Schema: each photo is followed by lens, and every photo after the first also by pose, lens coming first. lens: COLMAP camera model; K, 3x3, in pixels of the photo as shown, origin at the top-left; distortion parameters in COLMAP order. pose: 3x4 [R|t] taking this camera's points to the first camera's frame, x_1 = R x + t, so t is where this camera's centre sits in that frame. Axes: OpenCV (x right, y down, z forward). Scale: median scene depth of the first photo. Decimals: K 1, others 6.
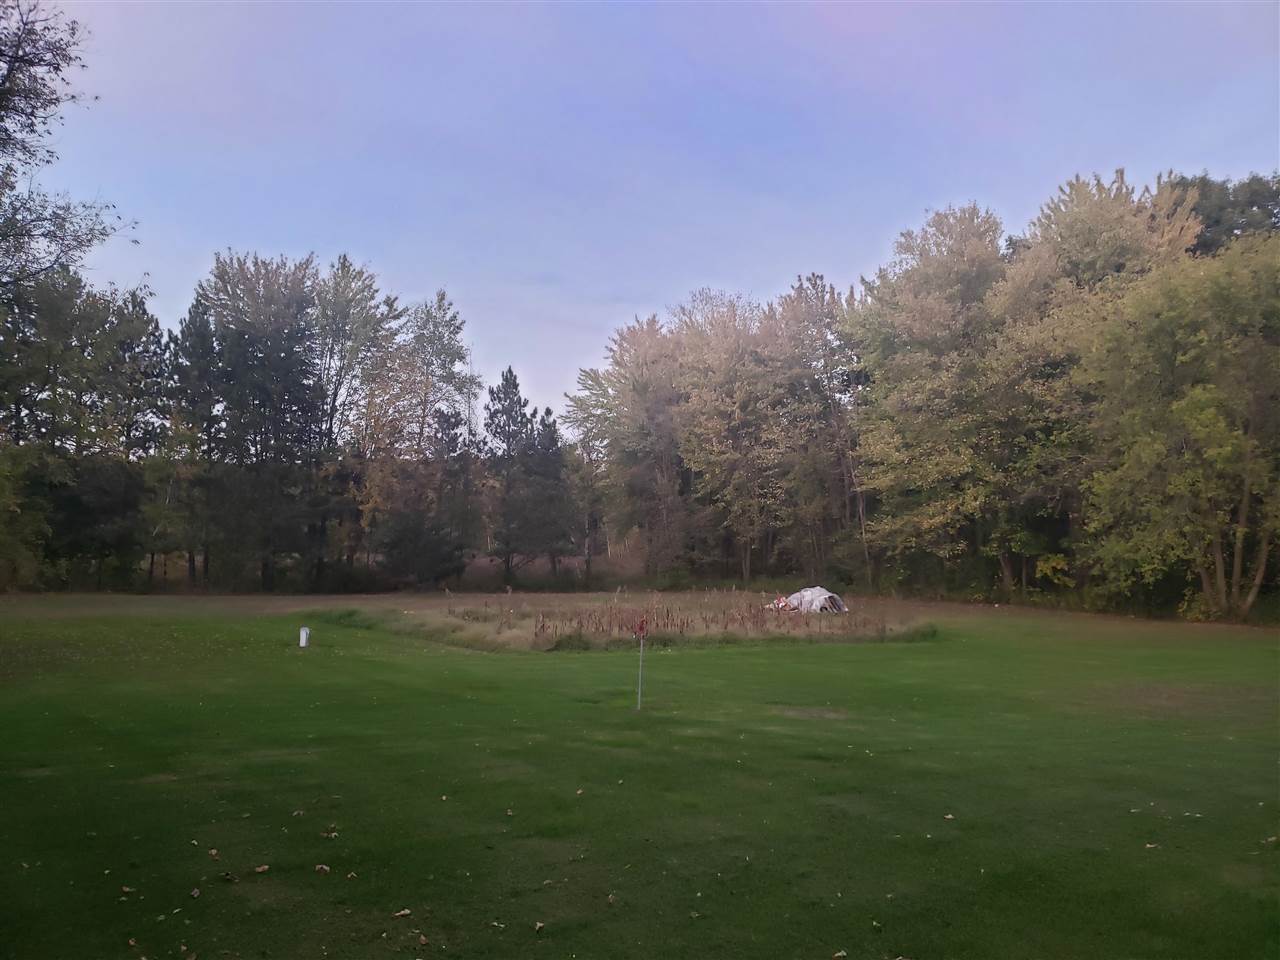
lens RADIAL K [[984.4, 0, 648.6], [0, 984.4, 479.5], [0, 0, 1]] dist [-0.004804, 0.020552]
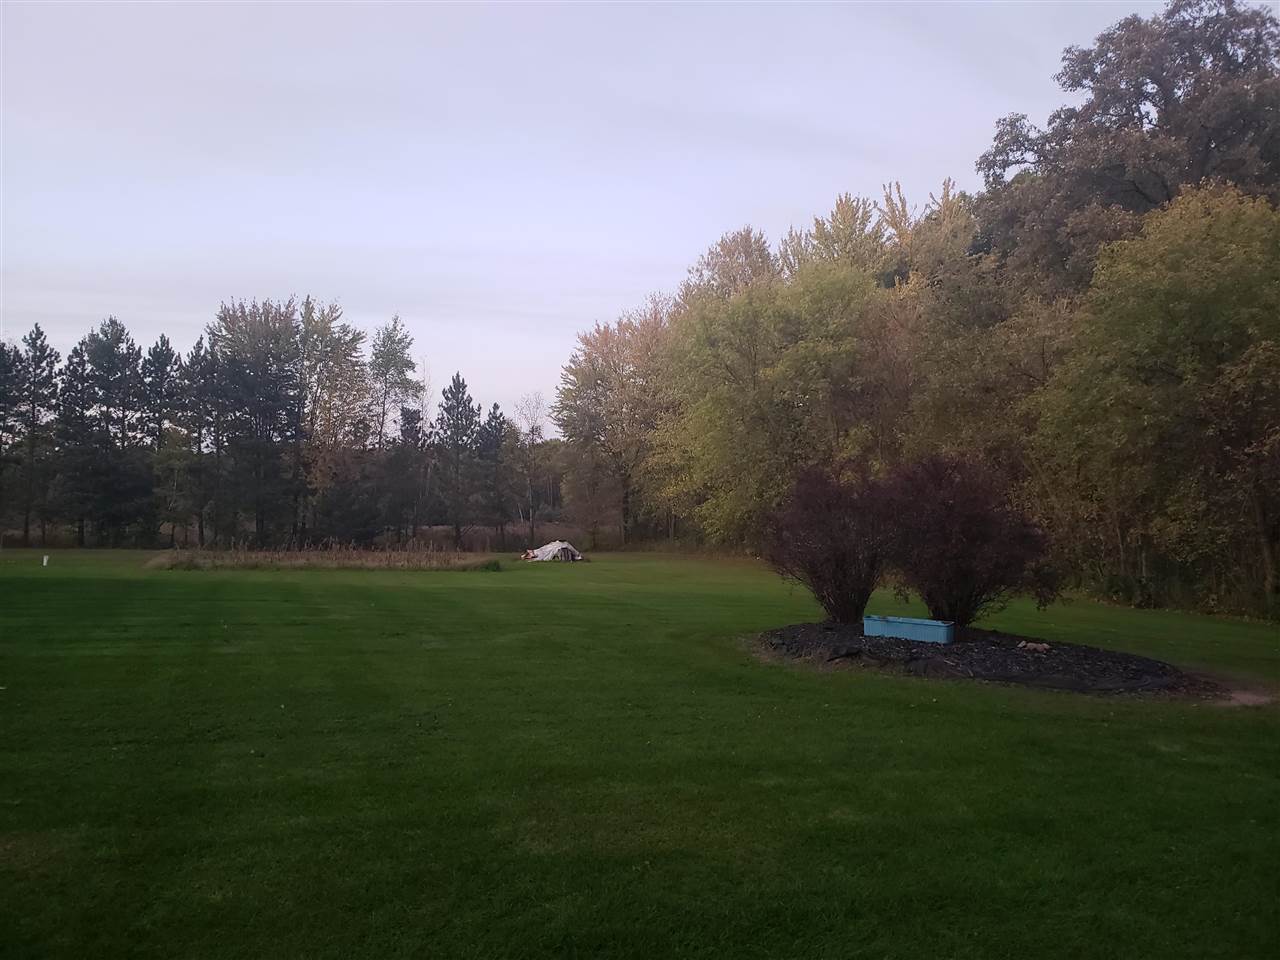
lens RADIAL K [[984.4, 0, 631.3], [0, 984.4, 471.4], [0, 0, 1]] dist [-0.004804, 0.020552]
pose [[0.968973, -0.015621, -0.246672, 0.689912], [0.020437, 0.999647, 0.016977, -0.008275], [0.246320, -0.021492, 0.968950, -0.296610]]
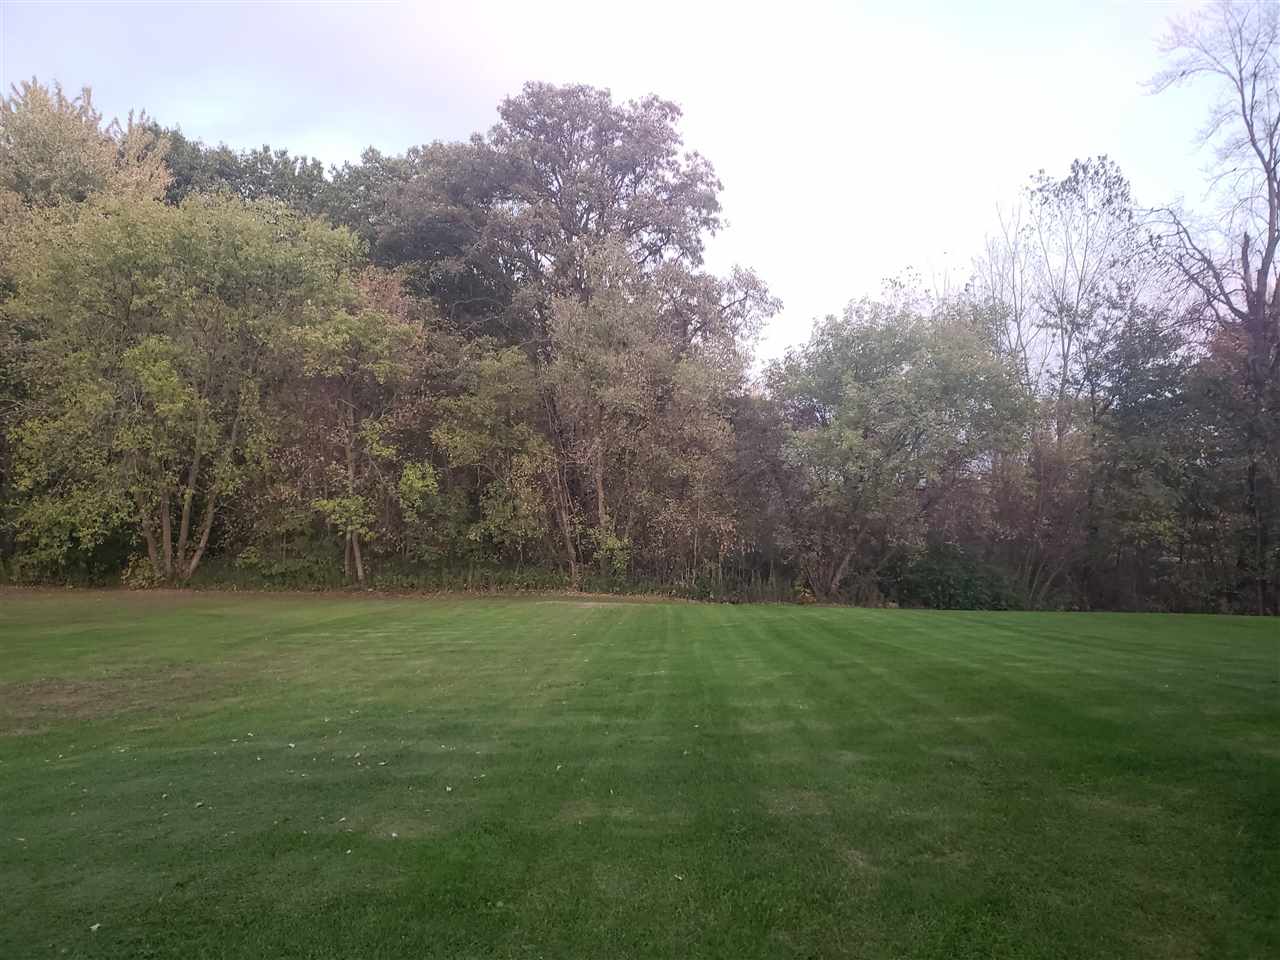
lens RADIAL K [[984.4, 0, 645.1], [0, 984.4, 485.2], [0, 0, 1]] dist [-0.004804, 0.020552]
pose [[0.567788, 0.027087, 0.822729, 0.053695], [-0.061501, 0.998061, 0.009584, 0.007068], [-0.820874, -0.056040, 0.568353, 0.074149]]
